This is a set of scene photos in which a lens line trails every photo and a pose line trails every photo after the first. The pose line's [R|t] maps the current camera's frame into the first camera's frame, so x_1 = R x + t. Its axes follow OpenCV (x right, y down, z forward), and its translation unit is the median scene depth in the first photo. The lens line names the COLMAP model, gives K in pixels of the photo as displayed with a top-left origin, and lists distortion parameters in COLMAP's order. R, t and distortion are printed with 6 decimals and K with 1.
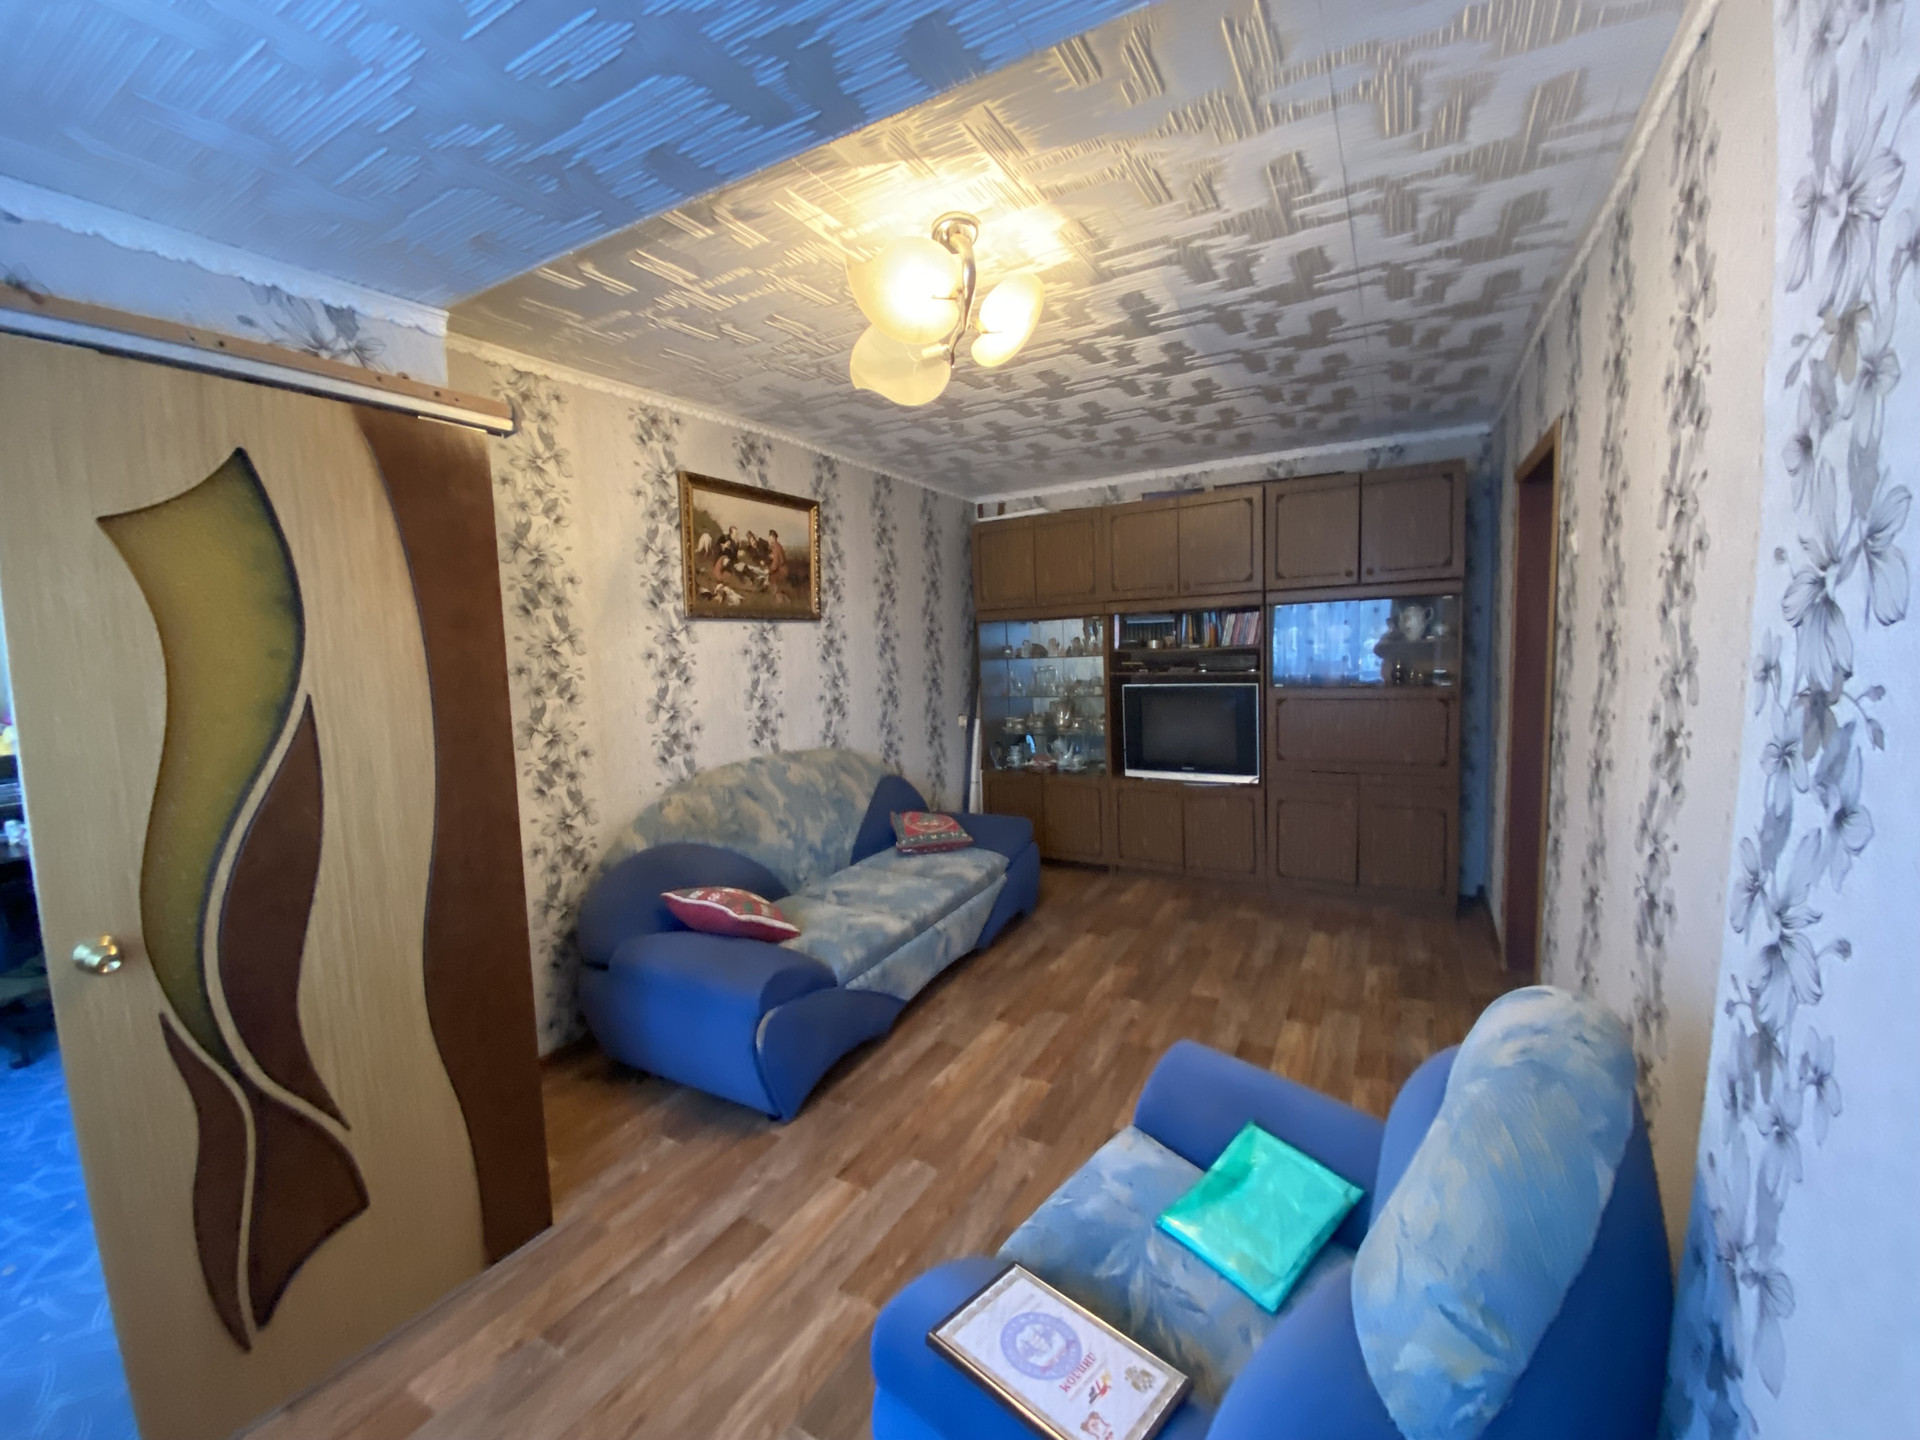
lens RADIAL K [[772.6, 0, 959.4], [0, 772.6, 707.1], [0, 0, 1]] dist [-0.023959, -0.001062]
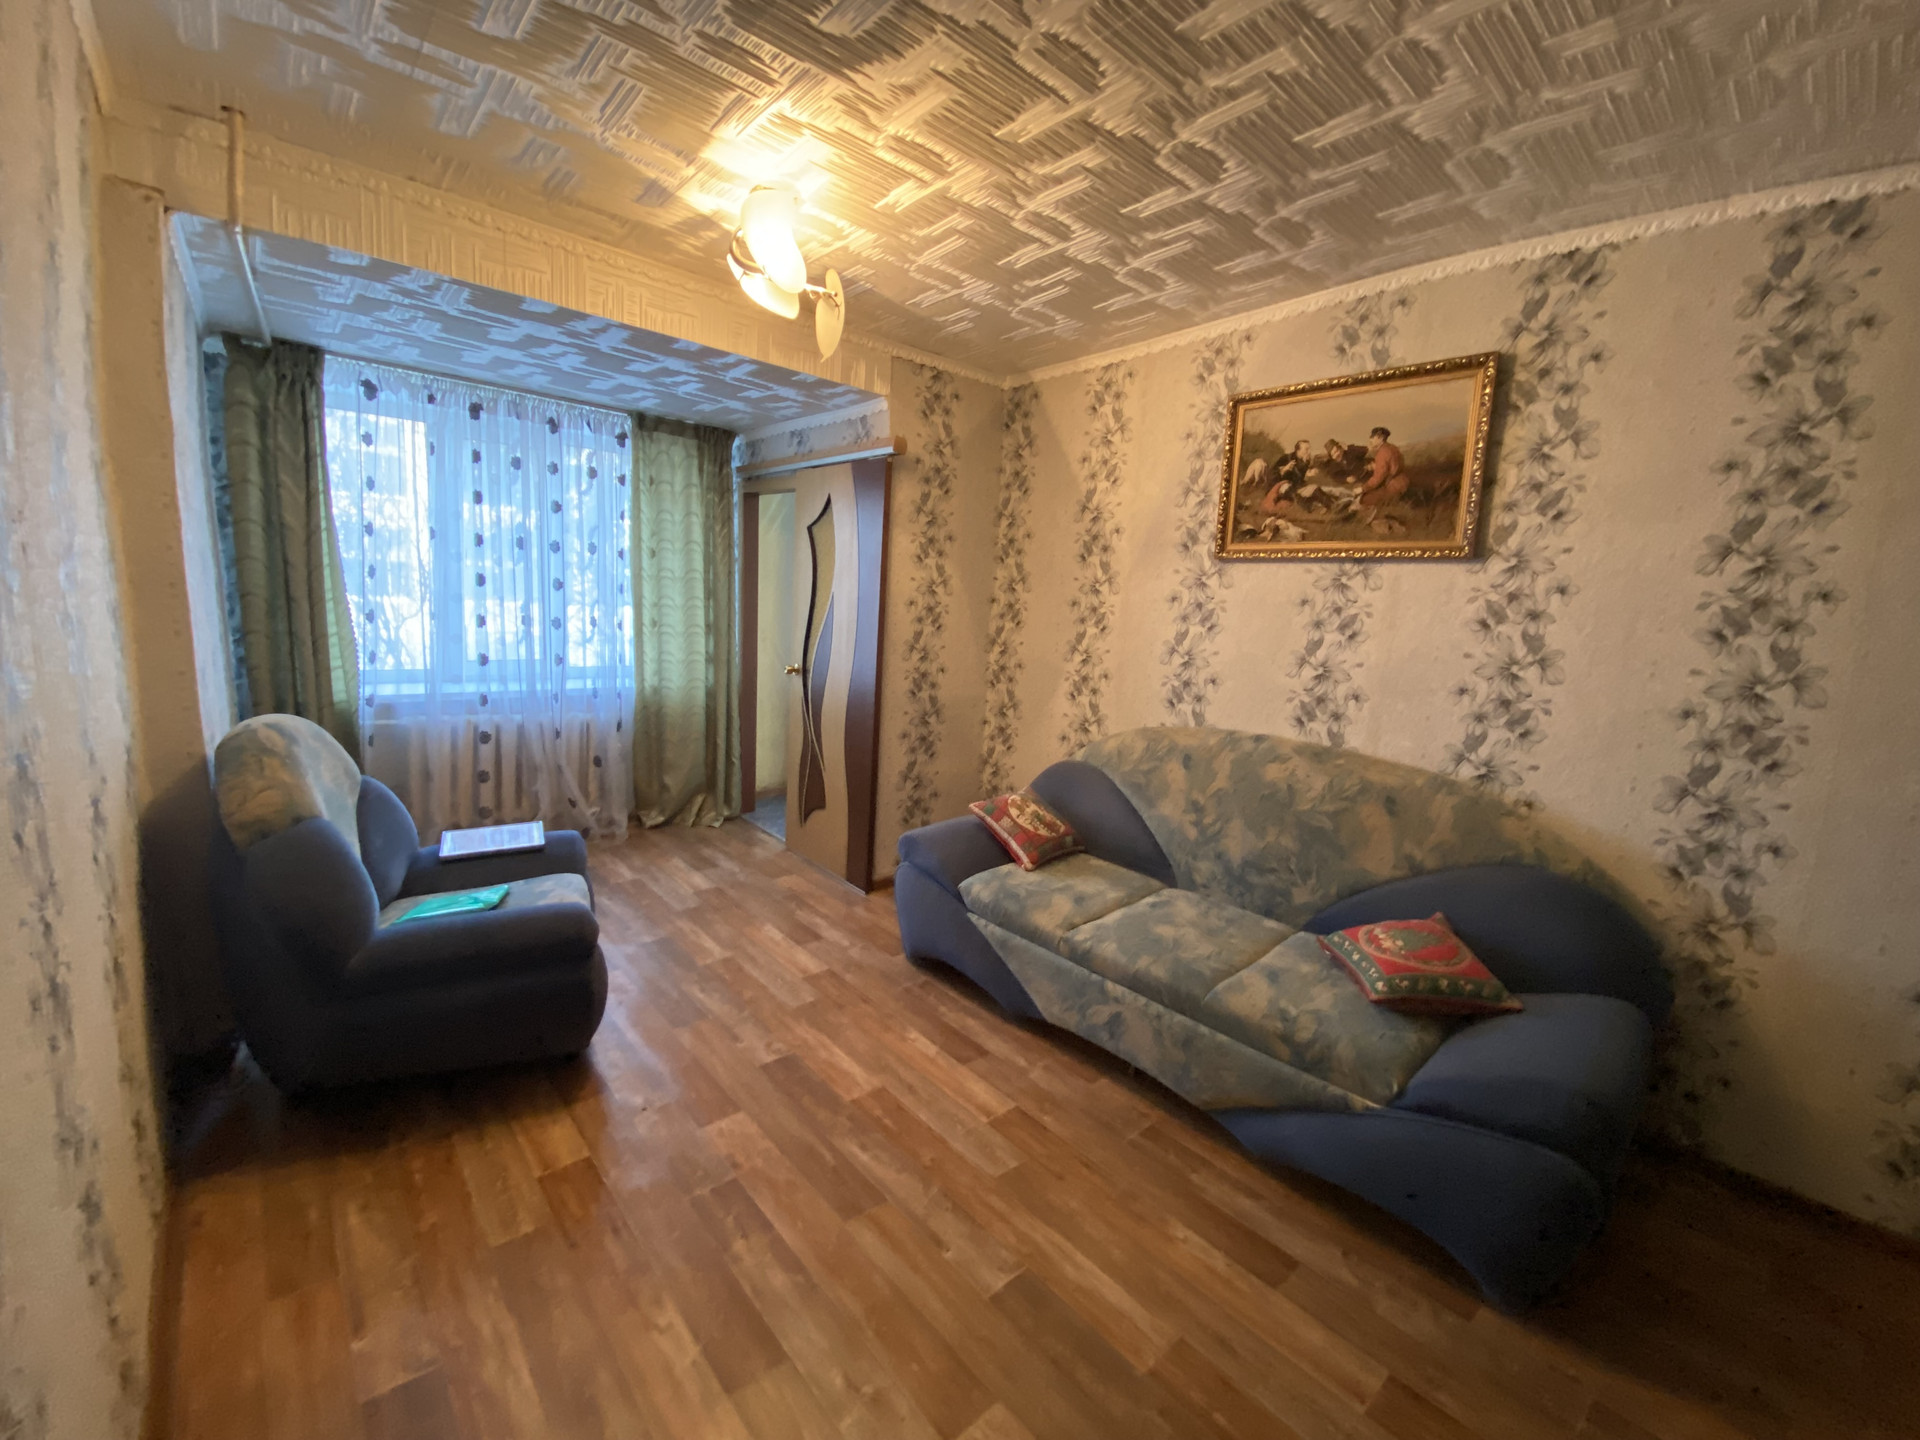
lens RADIAL K [[772.6, 0, 955.3], [0, 772.6, 724.3], [0, 0, 1]] dist [-0.023959, -0.001062]
pose [[-0.351914, 0.143768, -0.924926, 0.620304], [-0.127653, 0.971531, 0.199581, -0.067012], [0.927287, 0.188305, -0.323543, 1.021740]]
